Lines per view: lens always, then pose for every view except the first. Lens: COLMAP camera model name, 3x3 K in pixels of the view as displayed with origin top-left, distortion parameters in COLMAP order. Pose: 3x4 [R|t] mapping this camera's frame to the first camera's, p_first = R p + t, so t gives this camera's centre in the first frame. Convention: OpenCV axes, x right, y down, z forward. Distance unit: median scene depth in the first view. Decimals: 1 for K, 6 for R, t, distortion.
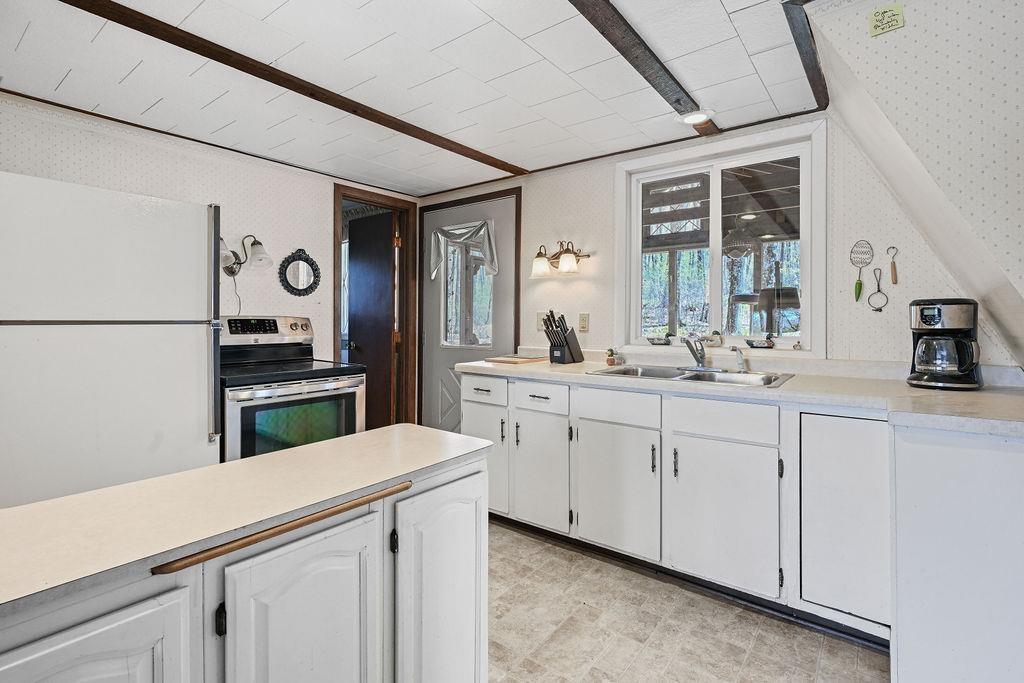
lens RADIAL K [[487.9, 0, 511.6], [0, 487.9, 320.7], [0, 0, 1]] dist [0.001316, 0.000214]
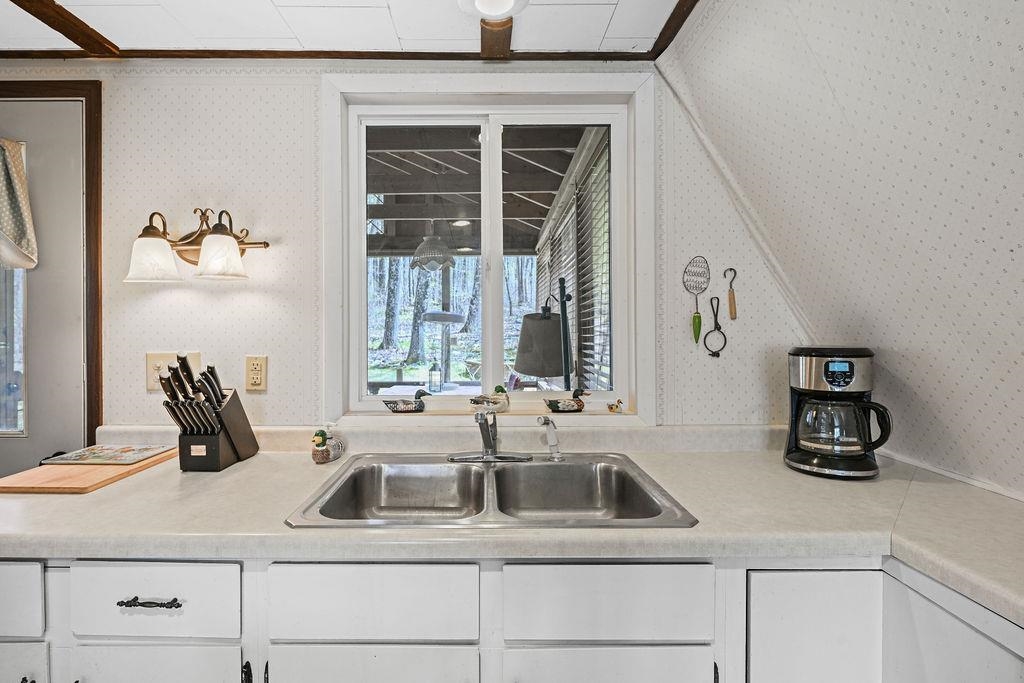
lens RADIAL K [[483.1, 0, 484.3], [0, 483.1, 337.6], [0, 0, 1]] dist [-0.000829, -0.000032]
pose [[0.795471, -0.012889, 0.605854, 0.033983], [0.002805, 0.999841, 0.017588, -0.046032], [-0.605985, -0.012292, 0.795381, 0.484867]]
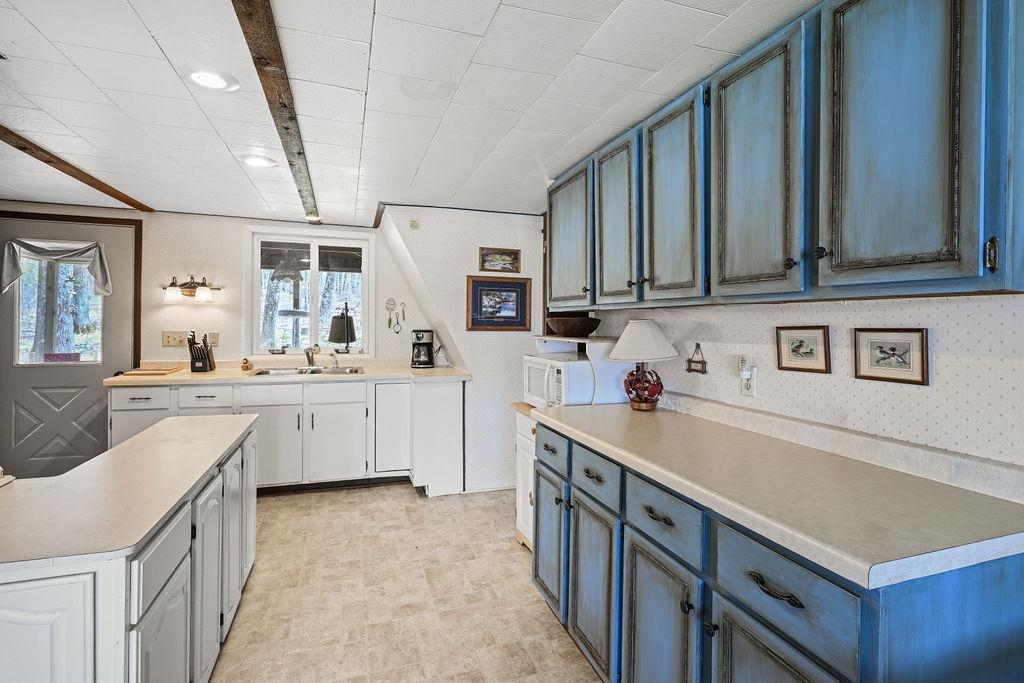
lens RADIAL K [[485.3, 0, 511.1], [0, 485.3, 313.1], [0, 0, 1]] dist [0.000074, 0.000412]
pose [[0.551209, 0.022010, 0.834077, -0.534825], [-0.009807, 0.999754, -0.019901, -0.052588], [-0.834309, 0.002790, 0.551289, -0.410717]]
